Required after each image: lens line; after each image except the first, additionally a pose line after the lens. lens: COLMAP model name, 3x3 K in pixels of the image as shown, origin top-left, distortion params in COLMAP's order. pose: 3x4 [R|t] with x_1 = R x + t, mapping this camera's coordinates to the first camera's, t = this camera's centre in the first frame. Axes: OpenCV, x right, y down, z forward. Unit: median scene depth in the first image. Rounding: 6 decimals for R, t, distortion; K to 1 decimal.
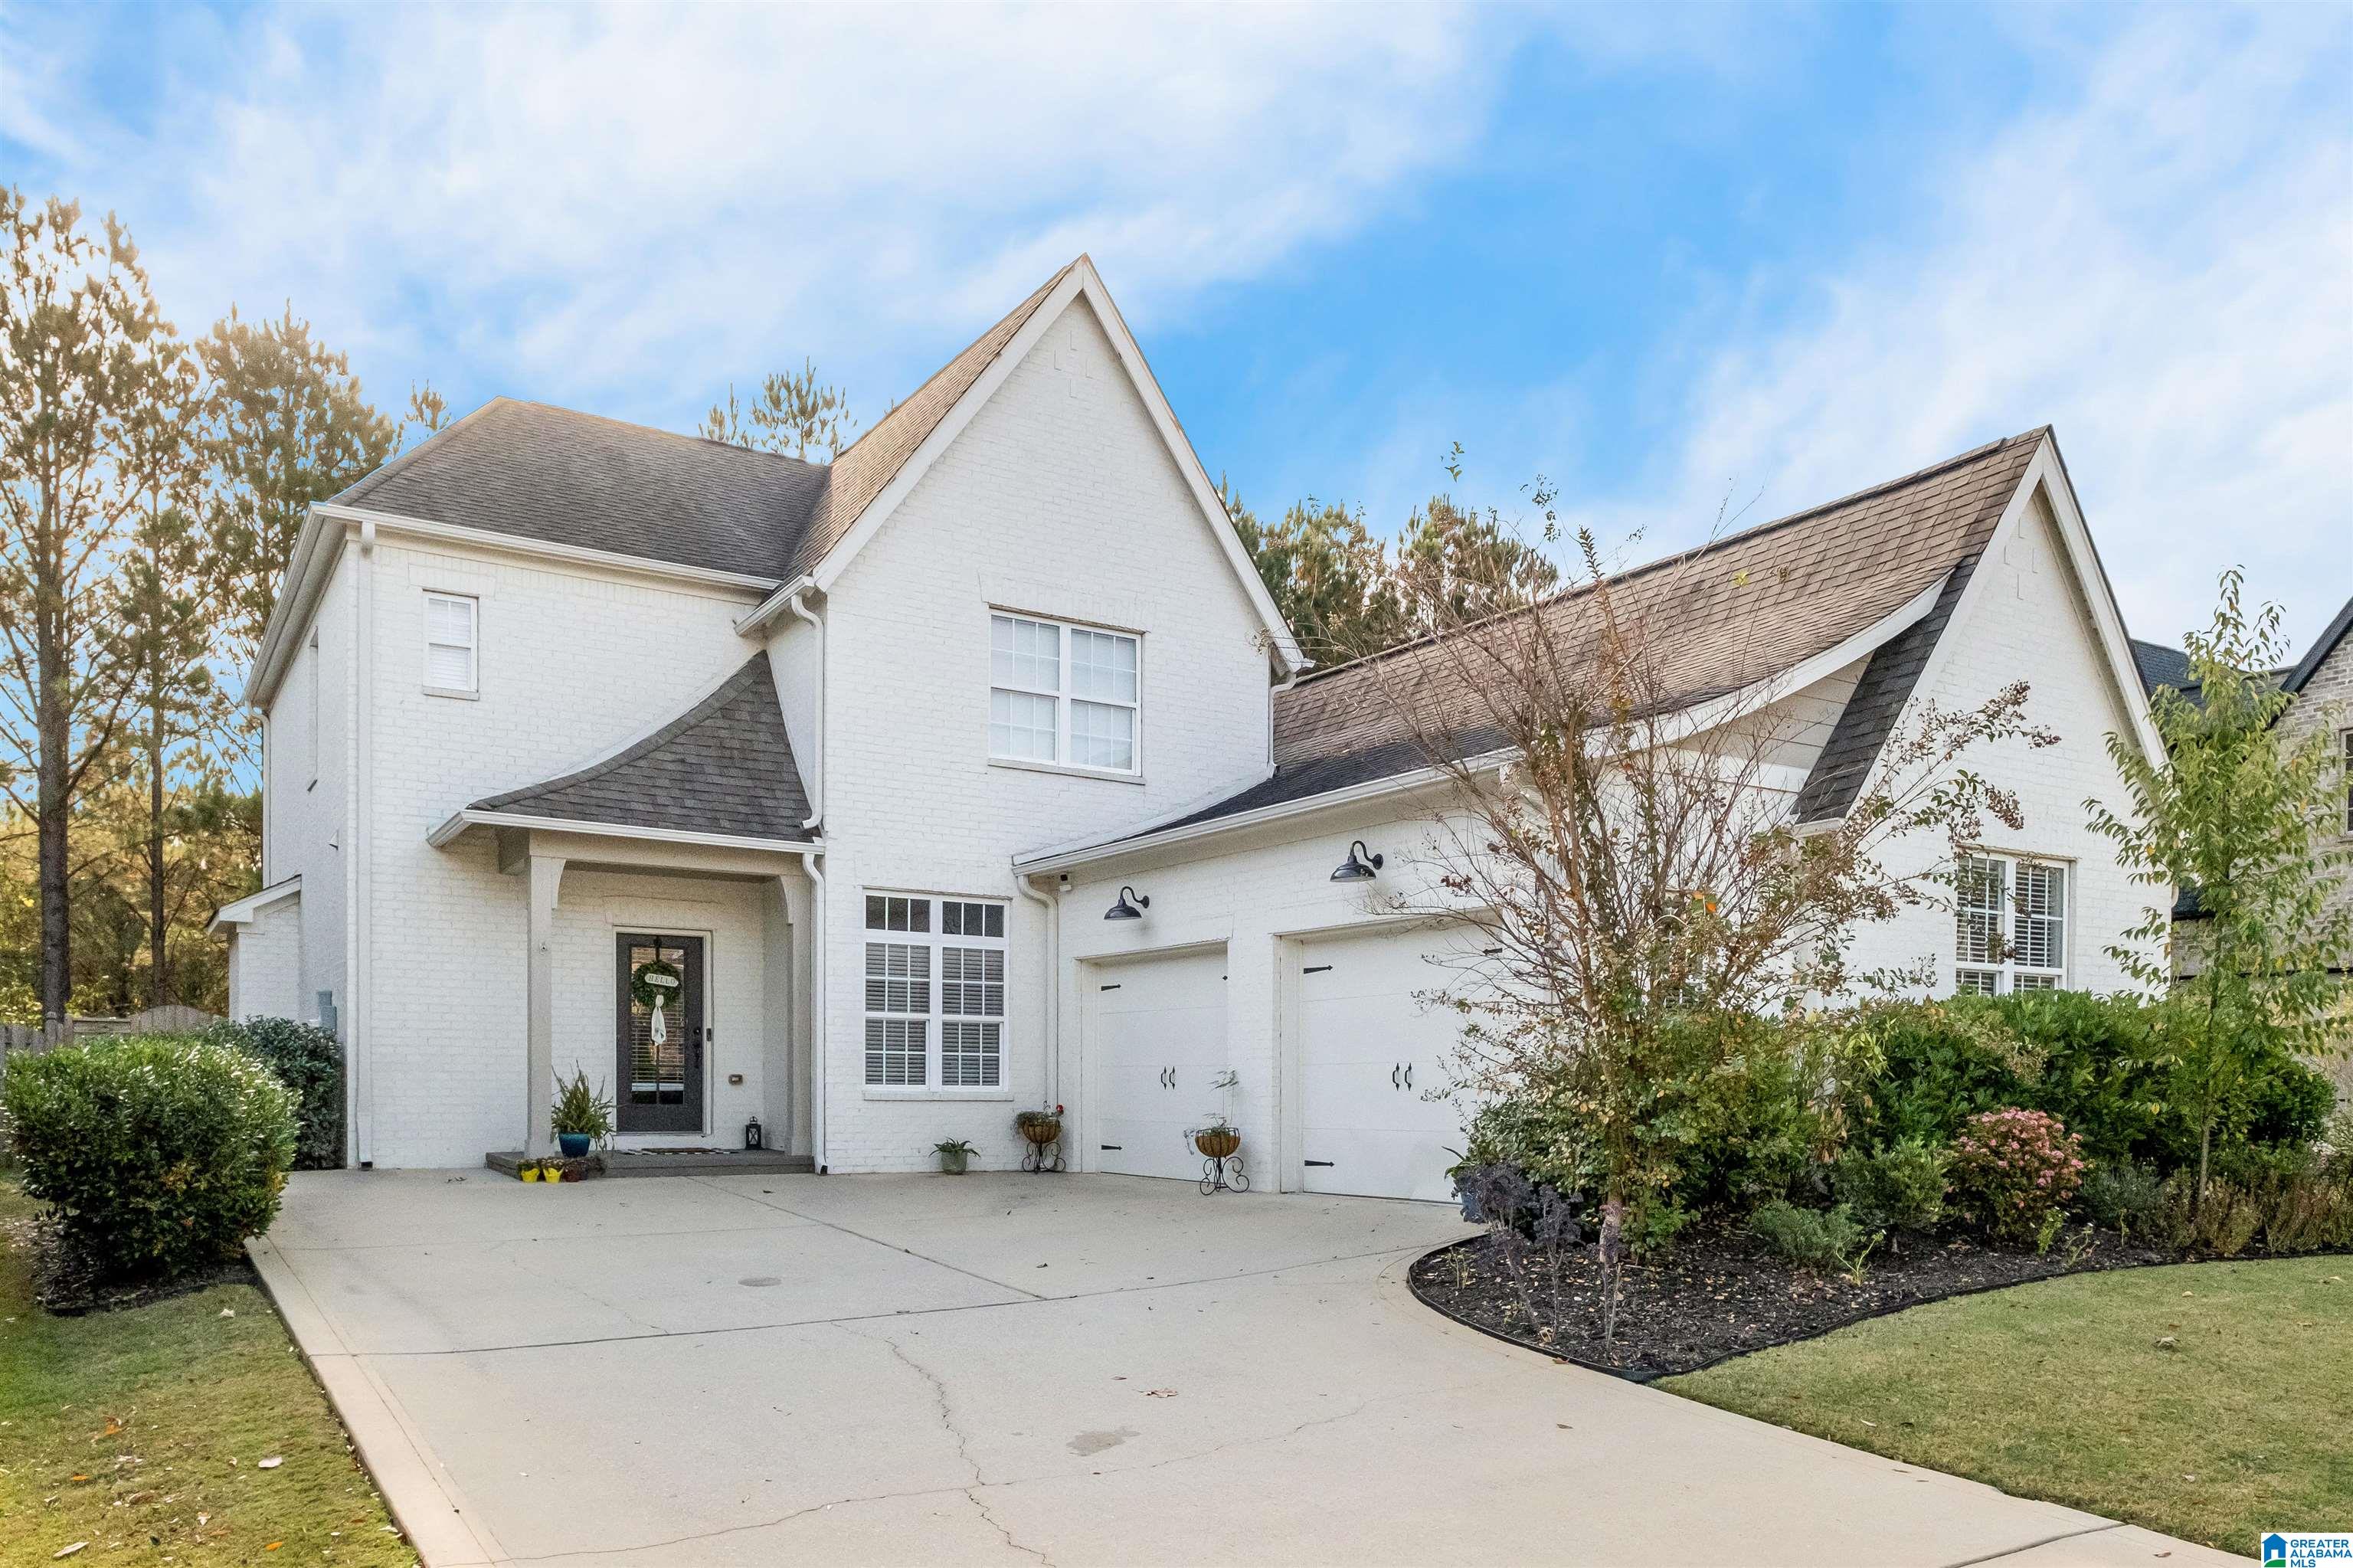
lens RADIAL K [[1664.8, 0, 1176.5], [0, 1664.8, 784.0], [0, 0, 1]] dist [0.001467, 0.000806]
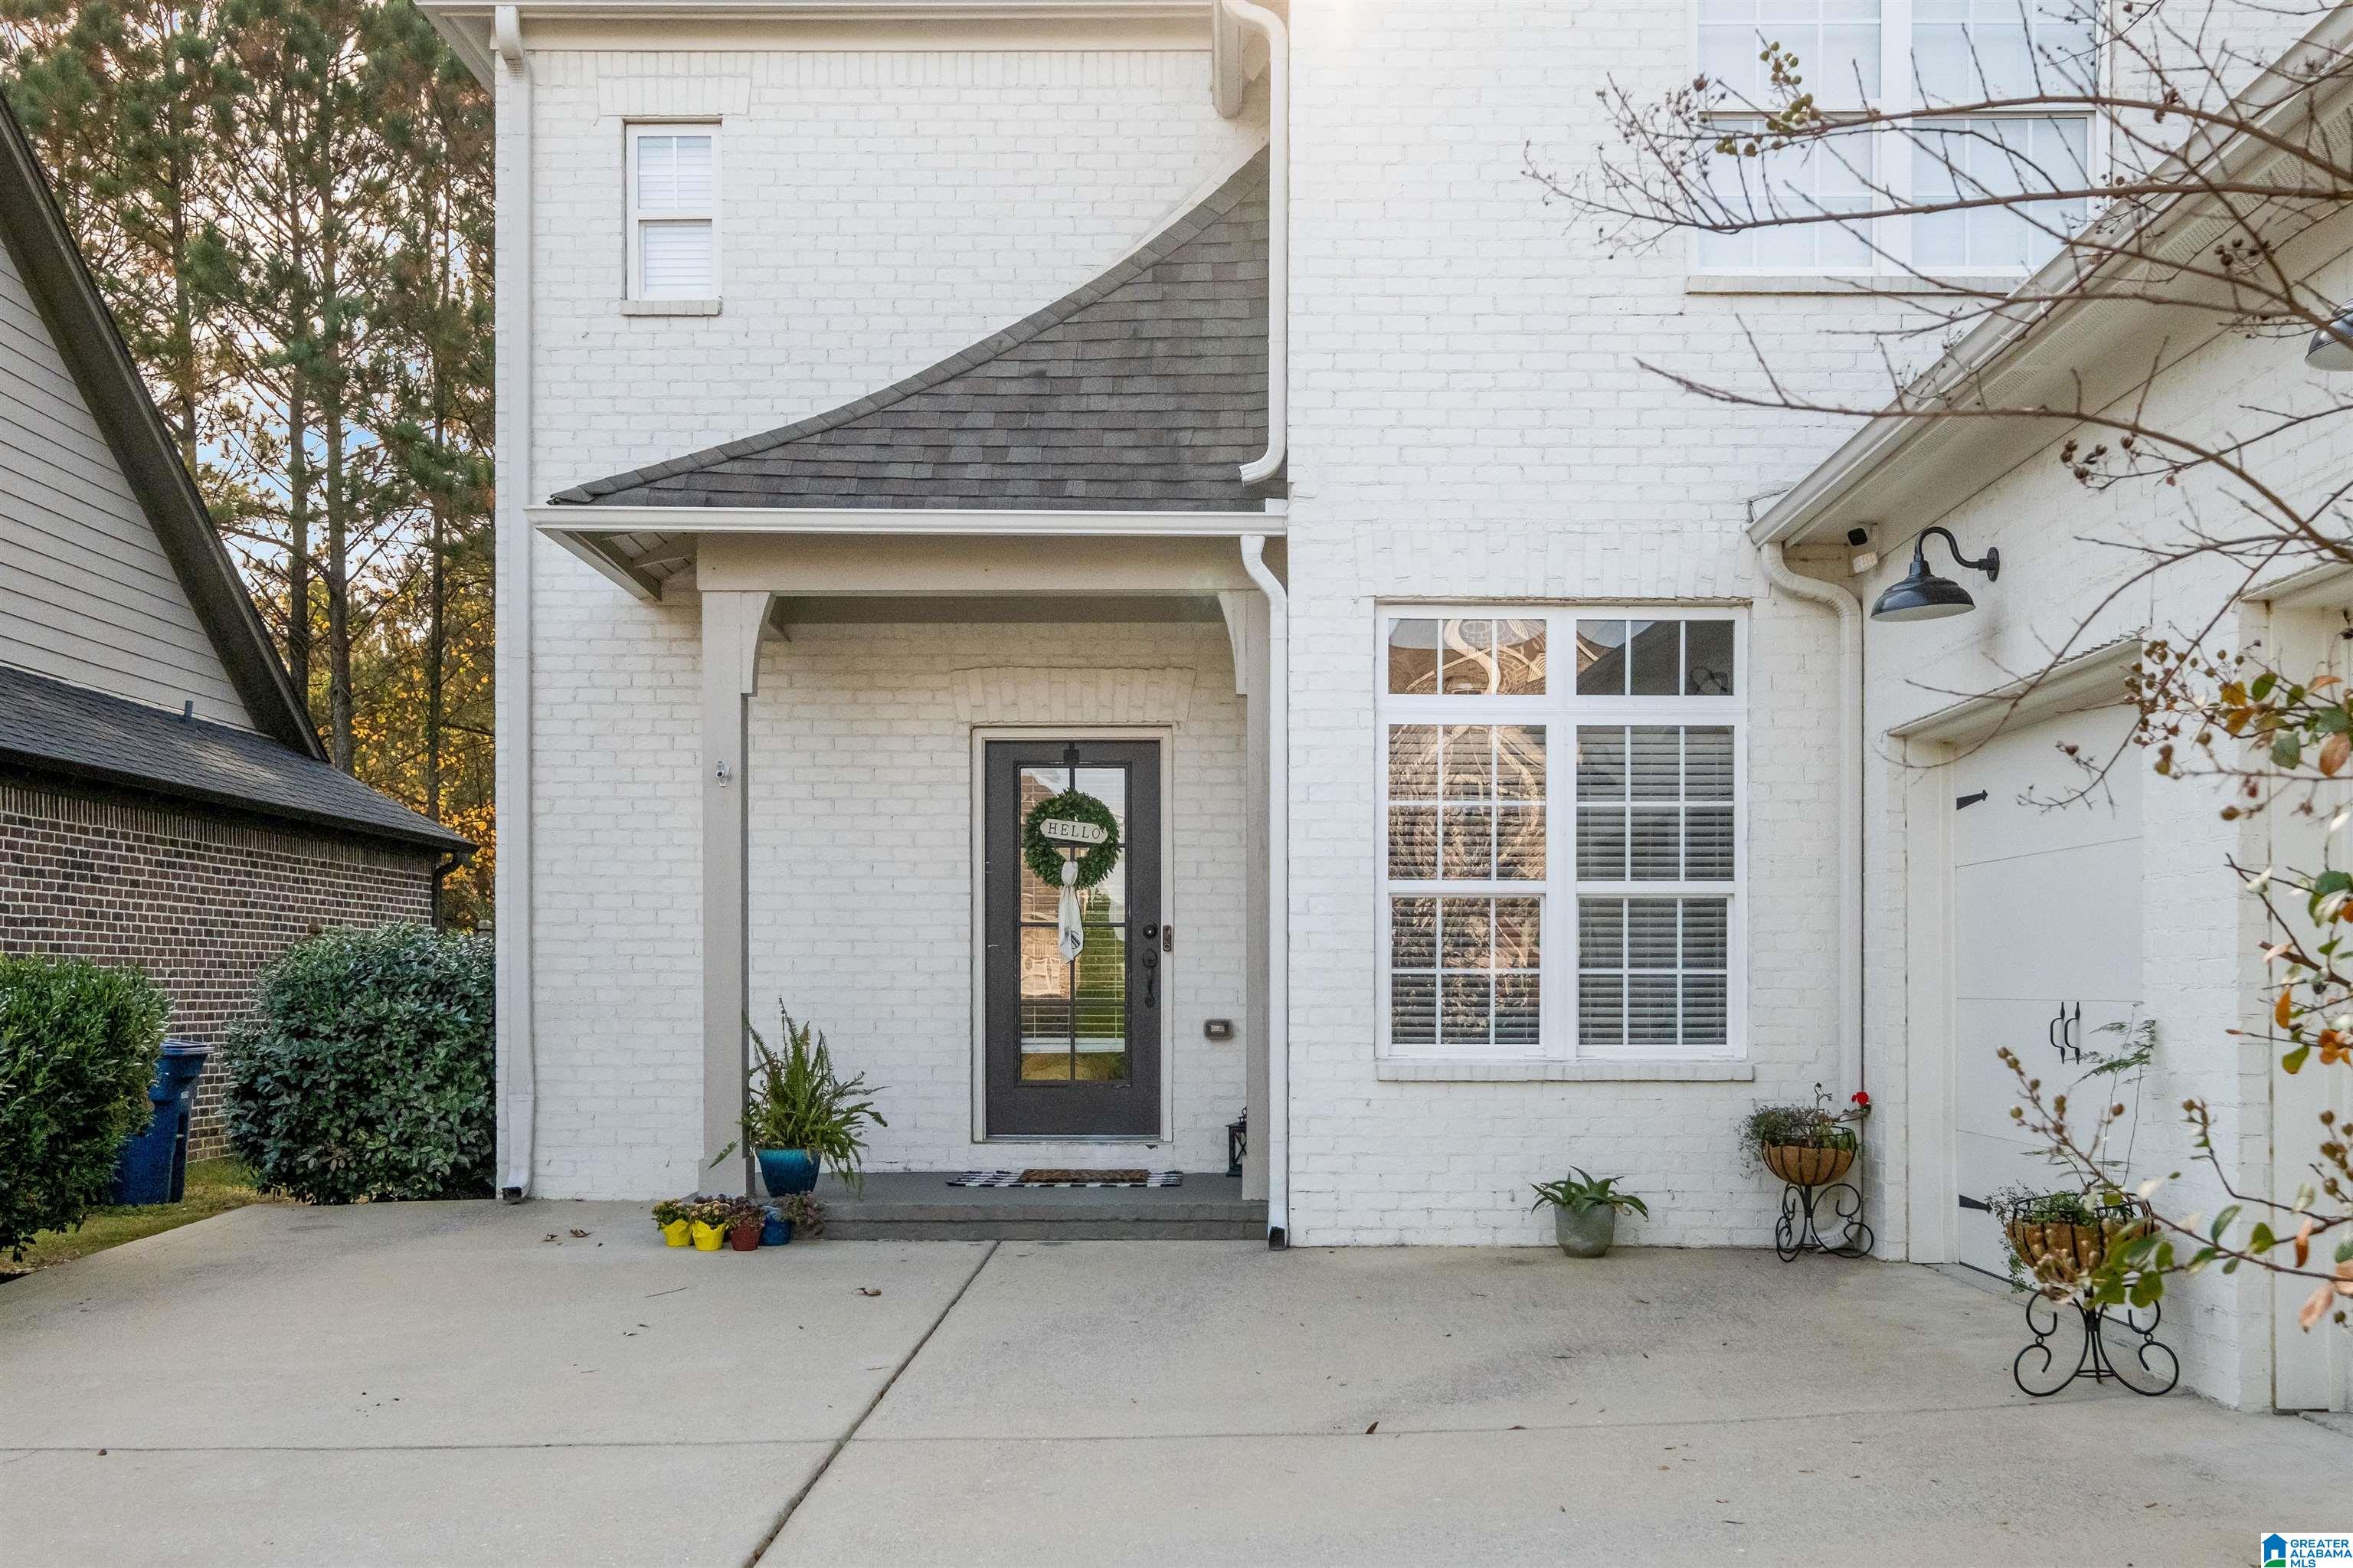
lens RADIAL K [[2529.5, 0, 1179.5], [0, 2529.5, 810.0], [0, 0, 1]] dist [-0.007147, 0.001323]
pose [[0.846830, -0.047507, -0.529738, 0.117263], [0.101905, 0.992043, 0.073937, 0.061246], [0.522010, -0.116595, 0.844933, 0.396342]]
